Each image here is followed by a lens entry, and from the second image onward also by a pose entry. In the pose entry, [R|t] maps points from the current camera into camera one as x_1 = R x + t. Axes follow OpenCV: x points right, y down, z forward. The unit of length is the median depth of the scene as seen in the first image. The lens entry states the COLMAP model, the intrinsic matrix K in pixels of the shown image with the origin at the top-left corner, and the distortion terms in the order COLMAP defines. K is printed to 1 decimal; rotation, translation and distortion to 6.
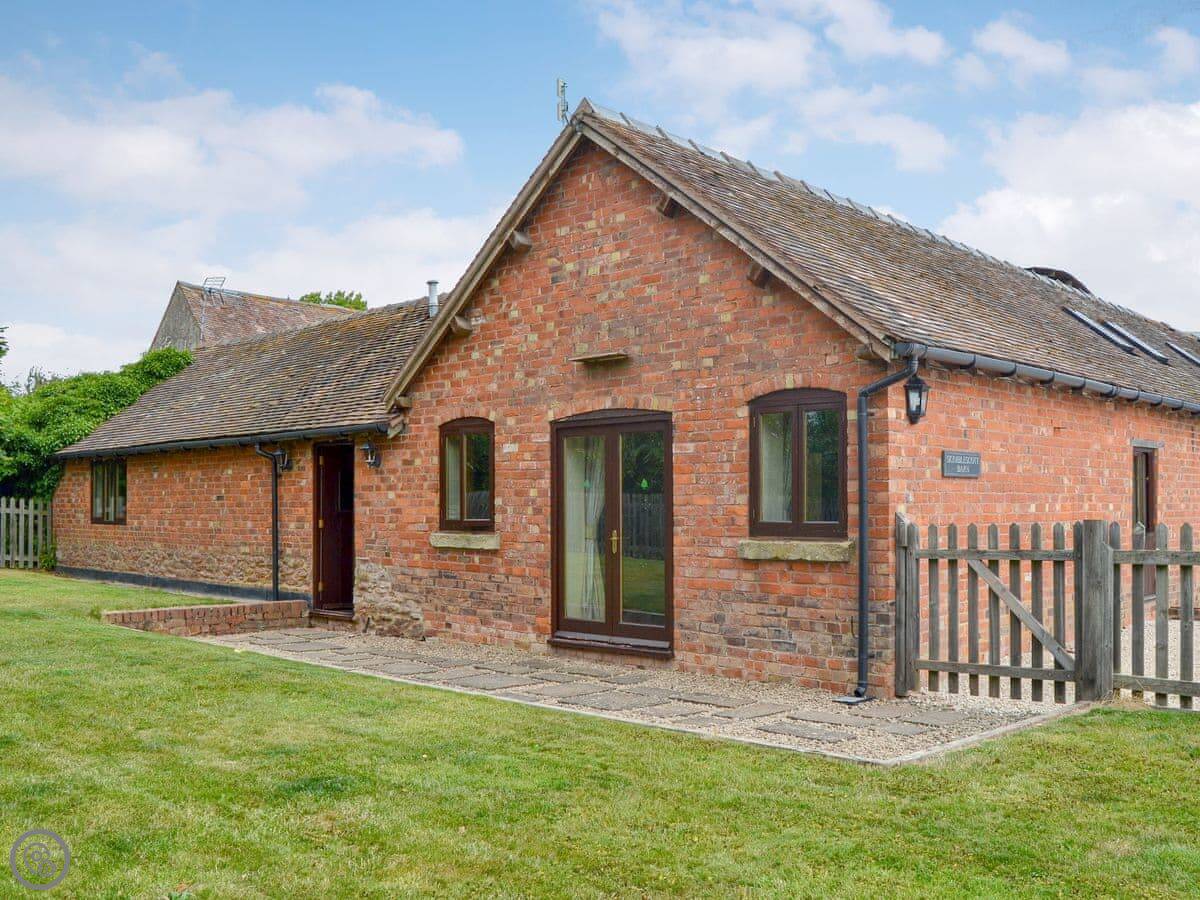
lens RADIAL K [[1144.9, 0, 600.0], [0, 1144.9, 450.0], [0, 0, 1]] dist [-0.087278, 0.022441]
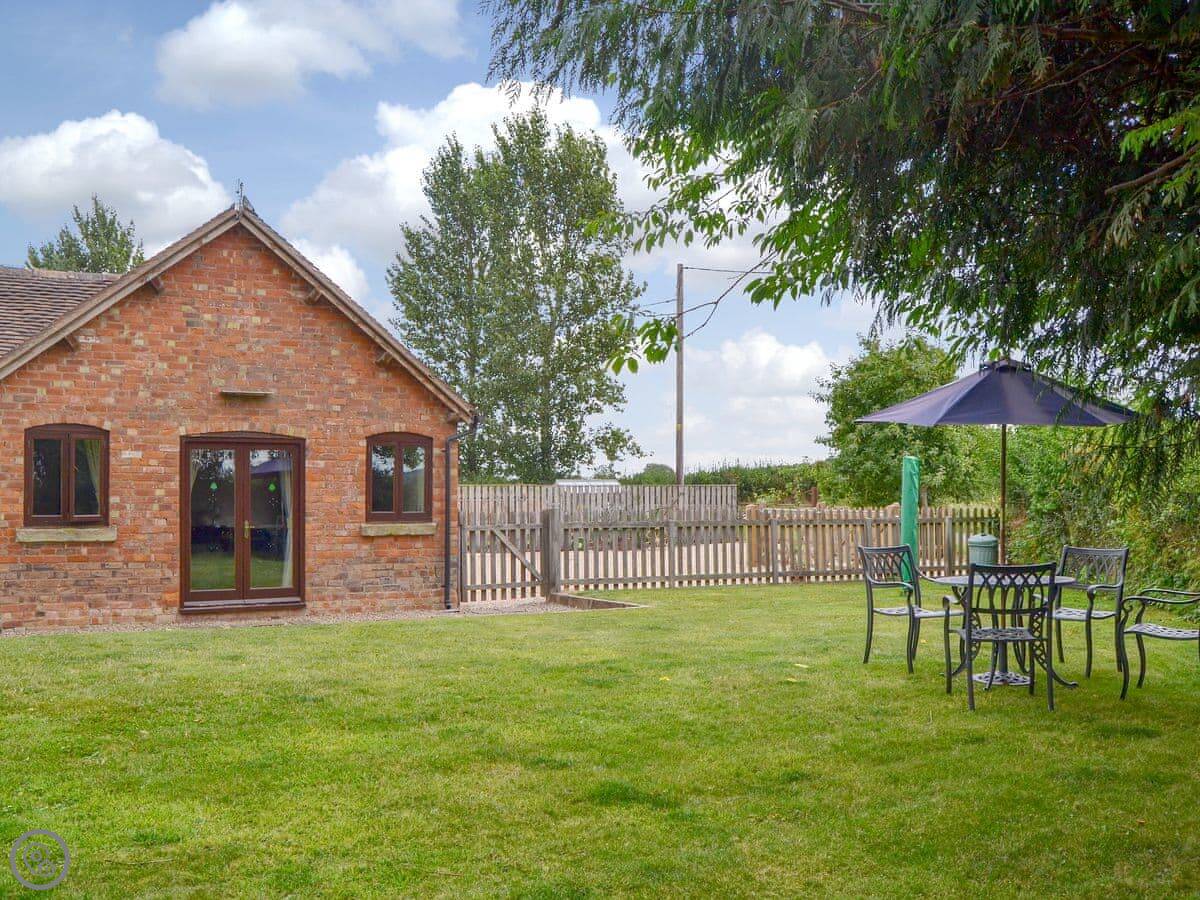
lens RADIAL K [[1084.6, 0, 600.0], [0, 1084.6, 450.0], [0, 0, 1]] dist [-0.096020, 0.032283]
pose [[0.269553, 0.045842, 0.961894, -1.106909], [-0.040462, 0.998523, -0.036249, 0.015365], [-0.962135, -0.029149, 0.271010, 0.256663]]
